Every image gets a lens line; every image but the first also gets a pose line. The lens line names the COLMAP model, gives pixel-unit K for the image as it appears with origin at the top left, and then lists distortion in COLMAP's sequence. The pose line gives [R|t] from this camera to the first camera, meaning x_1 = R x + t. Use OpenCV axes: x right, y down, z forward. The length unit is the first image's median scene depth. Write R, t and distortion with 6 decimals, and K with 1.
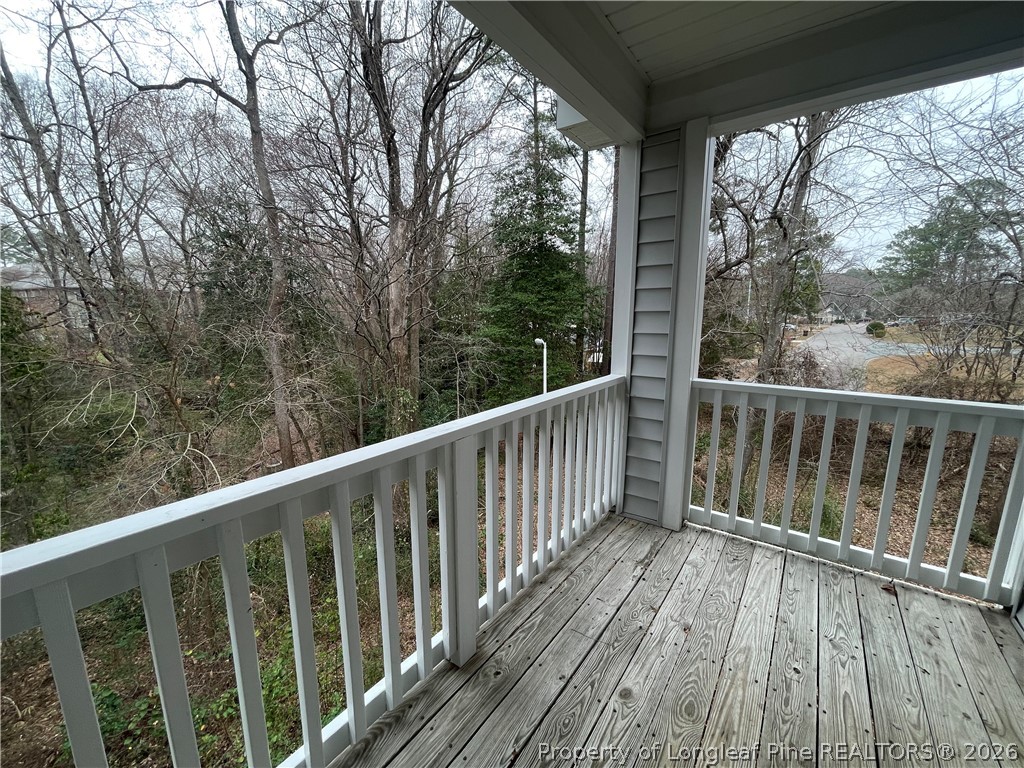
lens RADIAL K [[413.0, 0, 510.6], [0, 413.0, 389.2], [0, 0, 1]] dist [-0.000631, 0.000040]
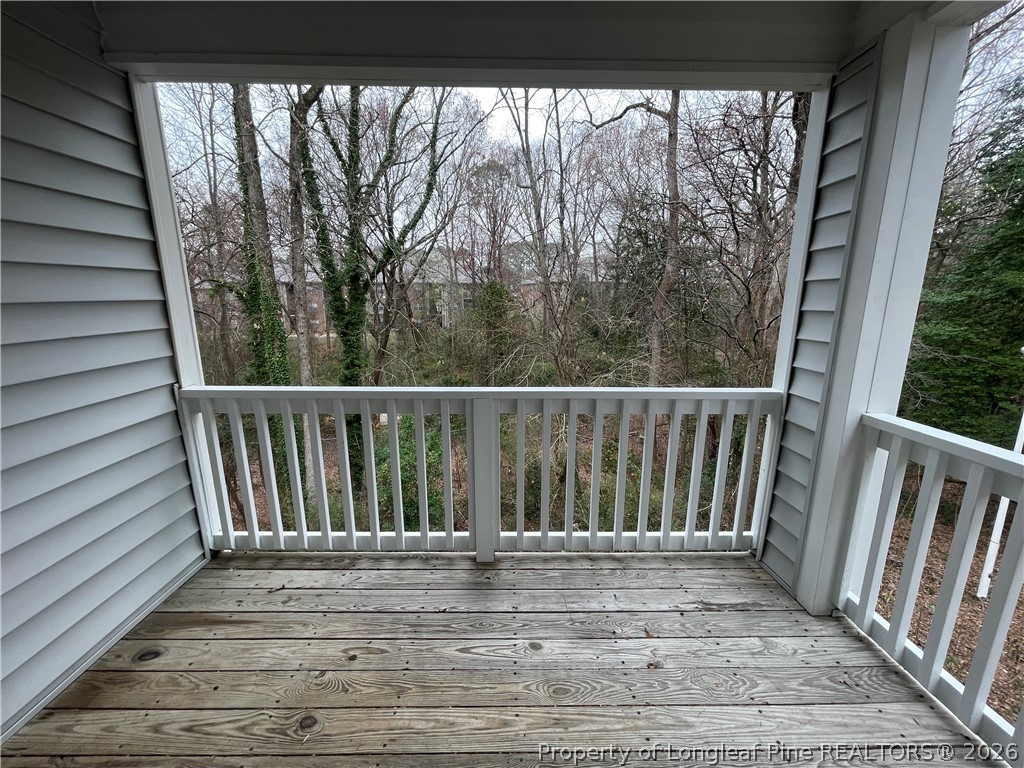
lens RADIAL K [[413.4, 0, 510.4], [0, 413.4, 385.4], [0, 0, 1]] dist [-0.000929, 0.000407]
pose [[0.606375, 0.169814, -0.776835, 0.573214], [-0.152648, 0.983620, 0.095864, -0.041716], [0.780390, 0.060453, 0.622364, 0.107109]]
